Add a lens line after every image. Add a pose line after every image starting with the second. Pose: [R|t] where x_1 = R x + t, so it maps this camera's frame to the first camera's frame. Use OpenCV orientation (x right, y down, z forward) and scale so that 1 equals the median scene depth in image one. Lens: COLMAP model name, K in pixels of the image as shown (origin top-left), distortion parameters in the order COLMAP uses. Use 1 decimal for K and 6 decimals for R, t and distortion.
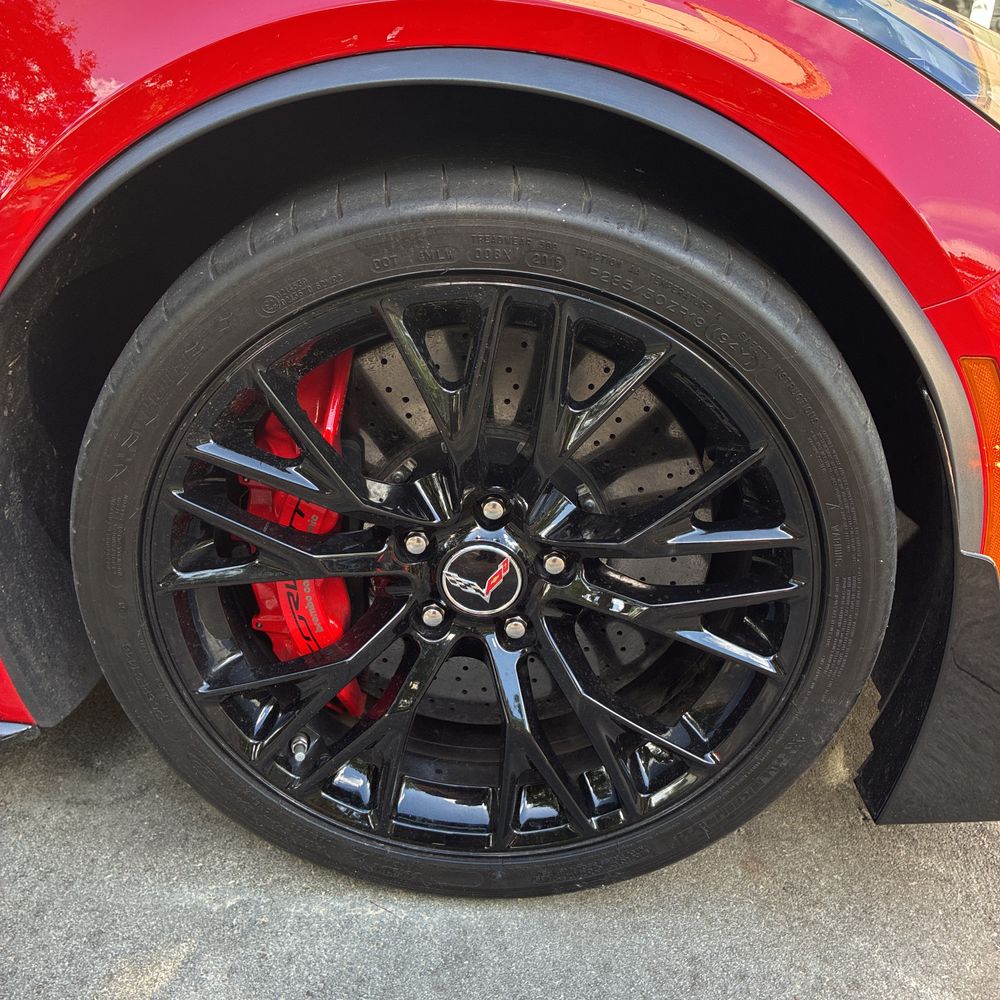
lens RADIAL K [[1018.9, 0, 498.9], [0, 1018.9, 492.3], [0, 0, 1]] dist [0.027011, 0.000000]
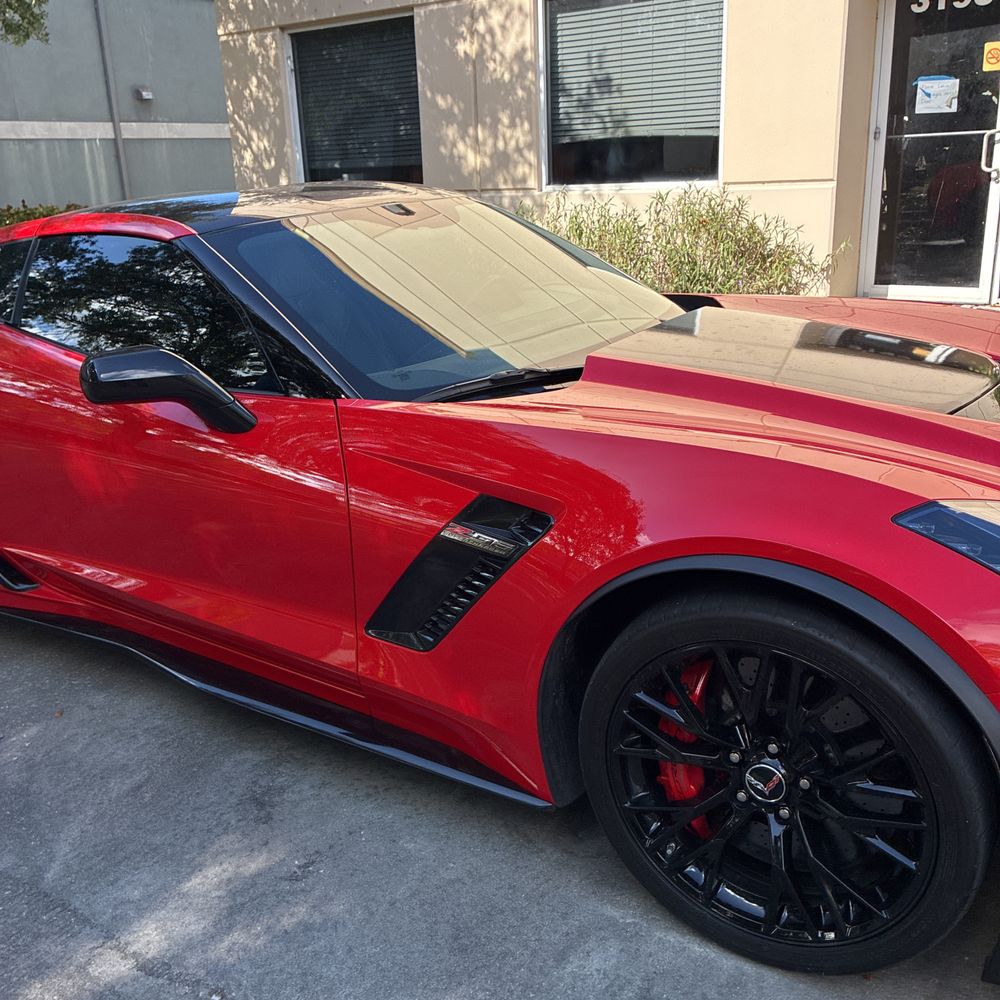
lens RADIAL K [[1018.9, 0, 499.3], [0, 1018.9, 505.8], [0, 0, 1]] dist [0.027011, 0.000000]
pose [[0.860245, 0.090828, -0.501726, 0.465380], [-0.157278, 0.983292, -0.091656, -0.171143], [0.485018, 0.157757, 0.860157, -0.990160]]
